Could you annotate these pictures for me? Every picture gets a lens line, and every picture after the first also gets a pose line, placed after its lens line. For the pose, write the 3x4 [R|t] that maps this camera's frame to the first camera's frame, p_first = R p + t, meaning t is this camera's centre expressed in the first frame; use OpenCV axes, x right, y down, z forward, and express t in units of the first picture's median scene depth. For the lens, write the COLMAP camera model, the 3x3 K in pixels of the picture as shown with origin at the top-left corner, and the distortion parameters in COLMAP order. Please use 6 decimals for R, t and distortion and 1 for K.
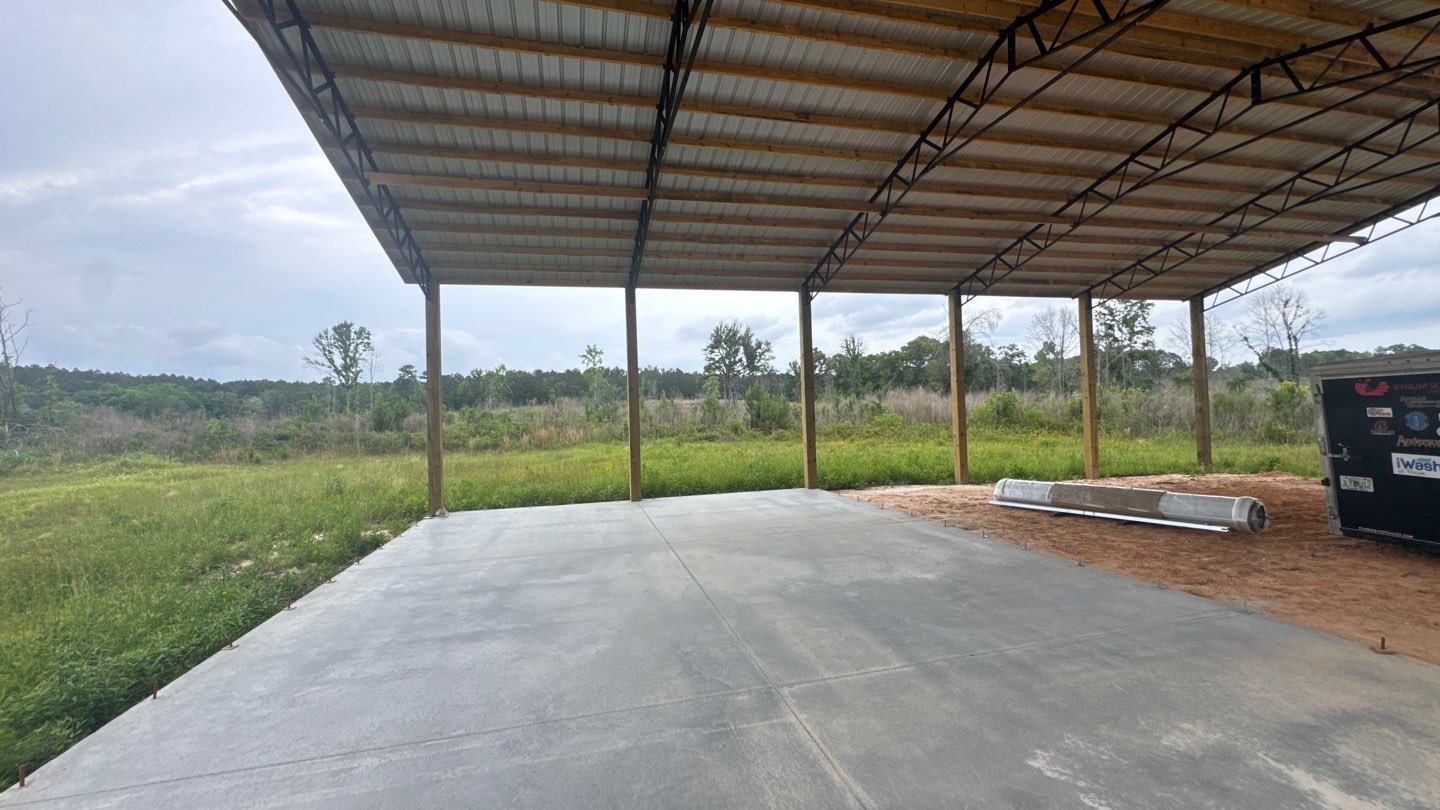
lens RADIAL K [[582.6, 0, 719.7], [0, 582.6, 403.7], [0, 0, 1]] dist [-0.003804, 0.000531]
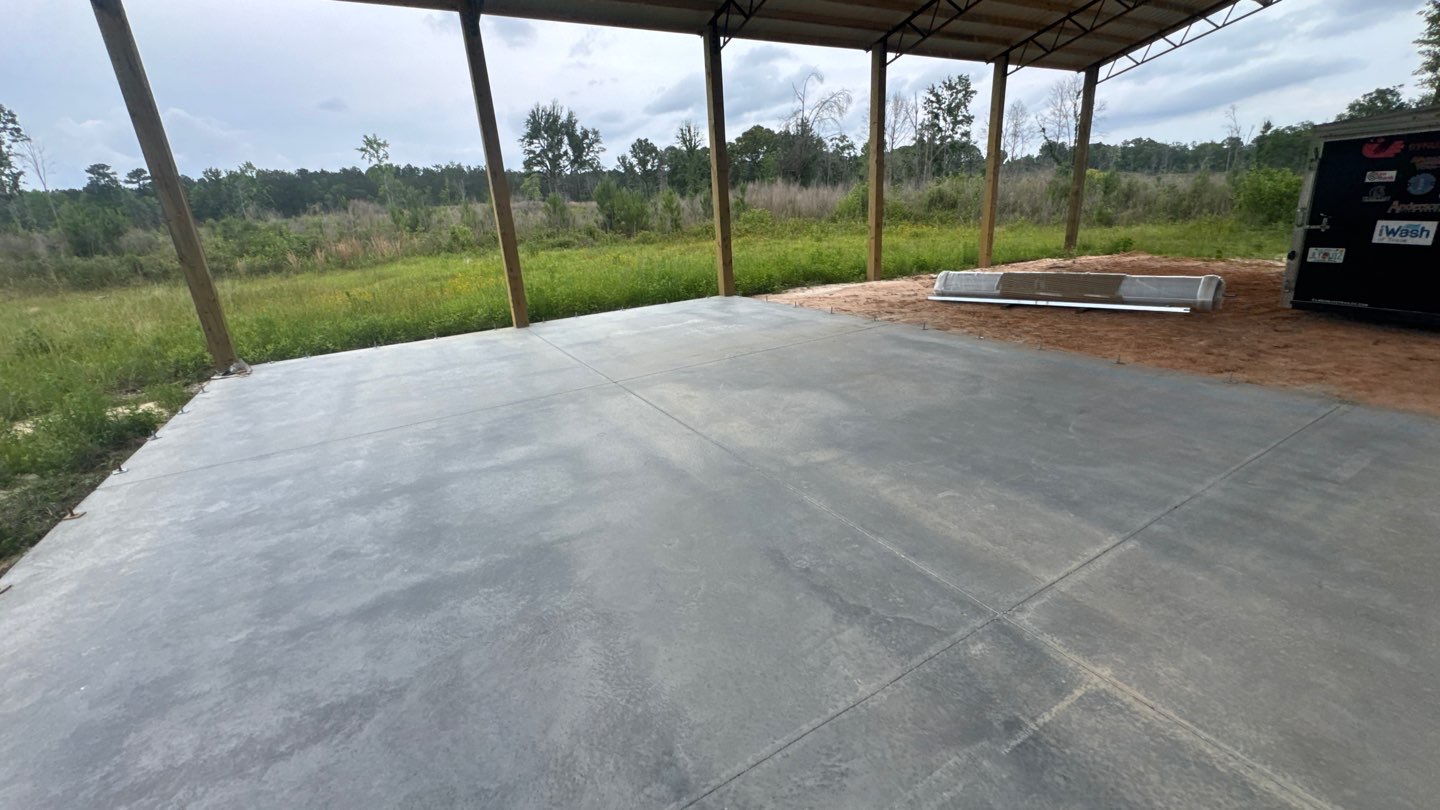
lens RADIAL K [[582.6, 0, 723.2], [0, 582.6, 408.1], [0, 0, 1]] dist [-0.003804, 0.000531]
pose [[0.957957, -0.117952, 0.261544, -0.133275], [0.025319, 0.942783, 0.332443, 0.020852], [-0.285791, -0.311844, 0.906133, 0.229854]]
